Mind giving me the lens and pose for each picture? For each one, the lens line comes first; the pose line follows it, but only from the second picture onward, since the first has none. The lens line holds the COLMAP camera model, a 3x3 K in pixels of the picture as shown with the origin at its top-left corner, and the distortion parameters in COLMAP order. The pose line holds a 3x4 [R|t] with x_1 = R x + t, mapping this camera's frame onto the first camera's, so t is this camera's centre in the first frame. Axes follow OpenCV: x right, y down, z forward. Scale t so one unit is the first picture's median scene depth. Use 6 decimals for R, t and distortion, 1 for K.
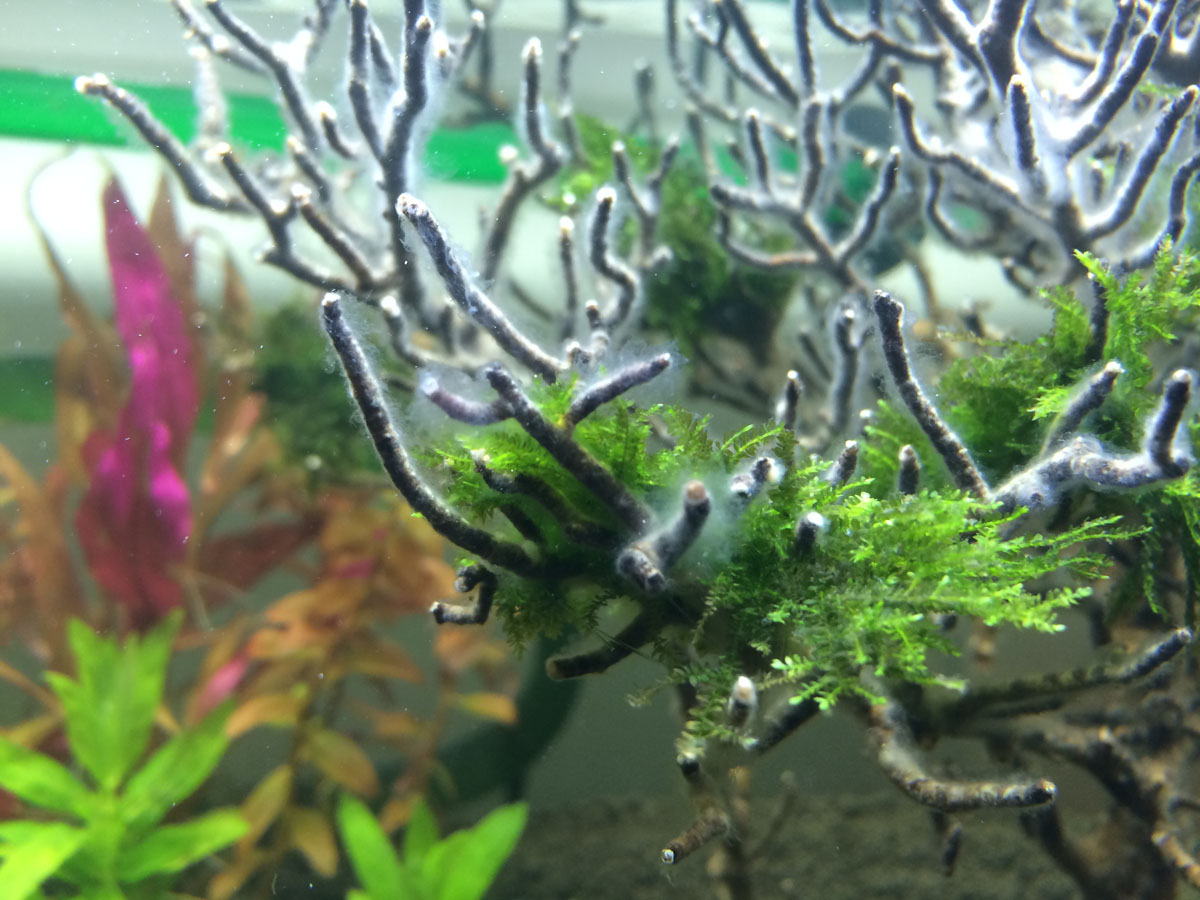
lens RADIAL K [[1196.1, 0, 600.0], [0, 1196.1, 450.0], [0, 0, 1]] dist [0.051275, -0.001954]
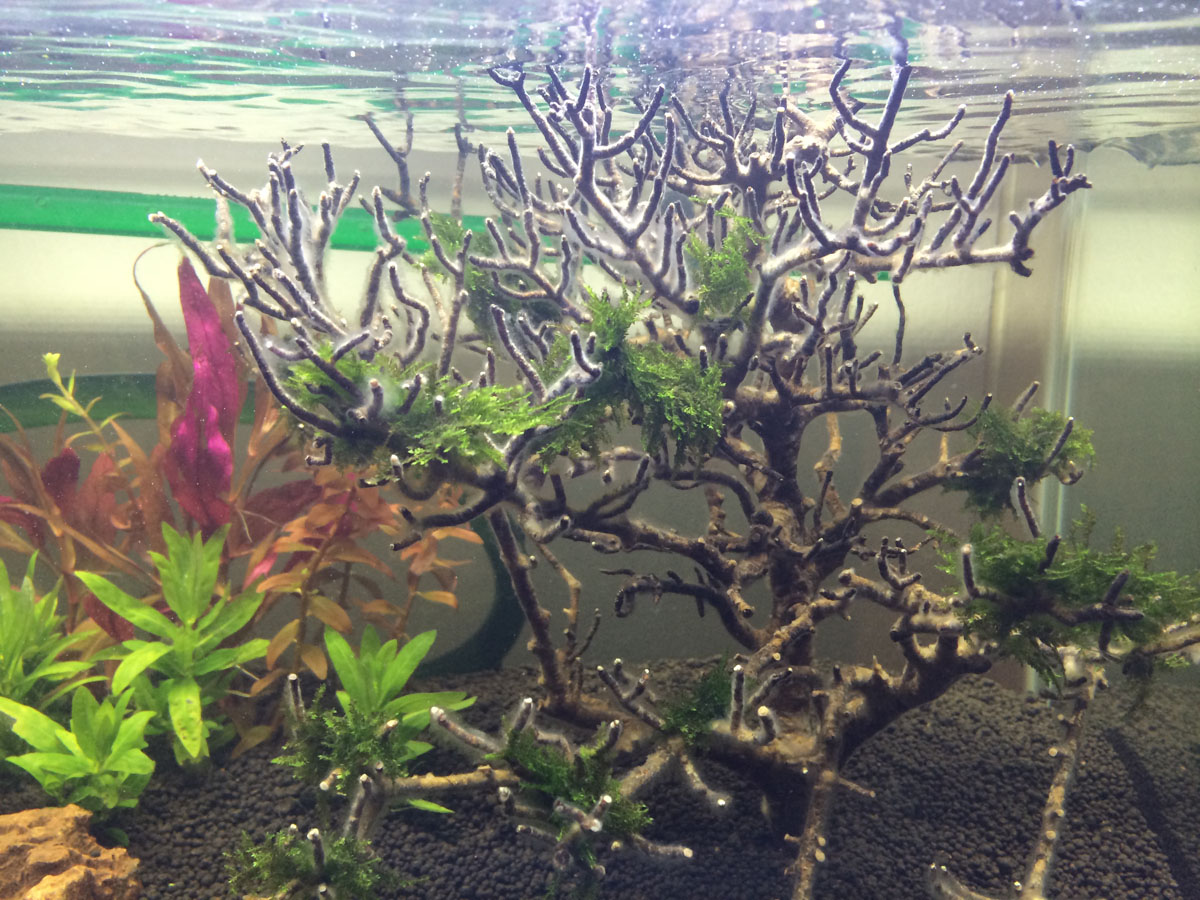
lens RADIAL K [[1009.4, 0, 600.0], [0, 1009.4, 450.0], [0, 0, 1]] dist [0.011489, 0.002218]
pose [[0.999143, -0.029066, -0.029453, 0.336273], [0.028589, 0.999455, -0.016495, 0.122783], [0.029917, 0.015638, 0.999430, -0.610599]]
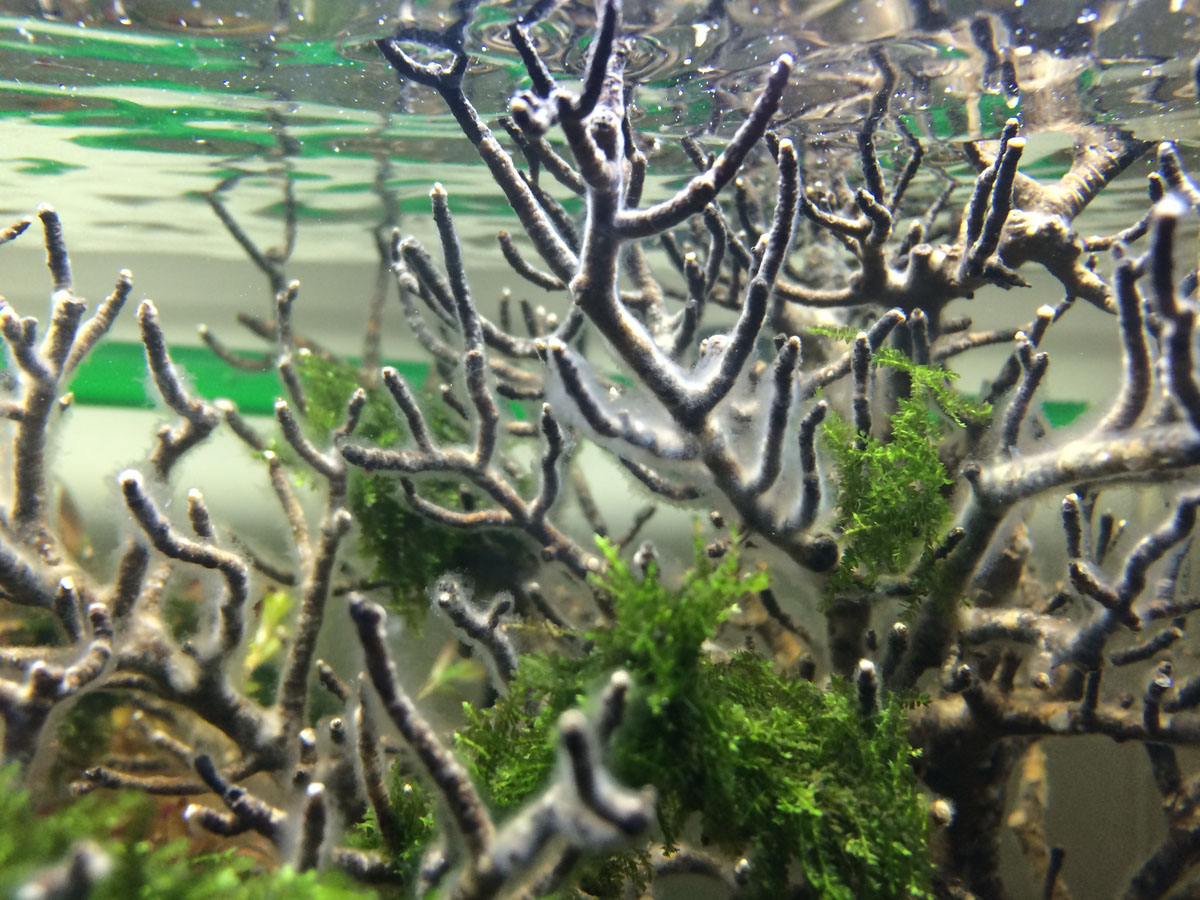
lens RADIAL K [[1196.1, 0, 600.0], [0, 1196.1, 450.0], [0, 0, 1]] dist [0.051275, -0.001954]
pose [[0.999448, -0.027967, -0.017953, 0.296093], [0.024522, 0.985203, -0.169627, -0.059672], [0.022431, 0.169094, 0.985345, 0.111754]]
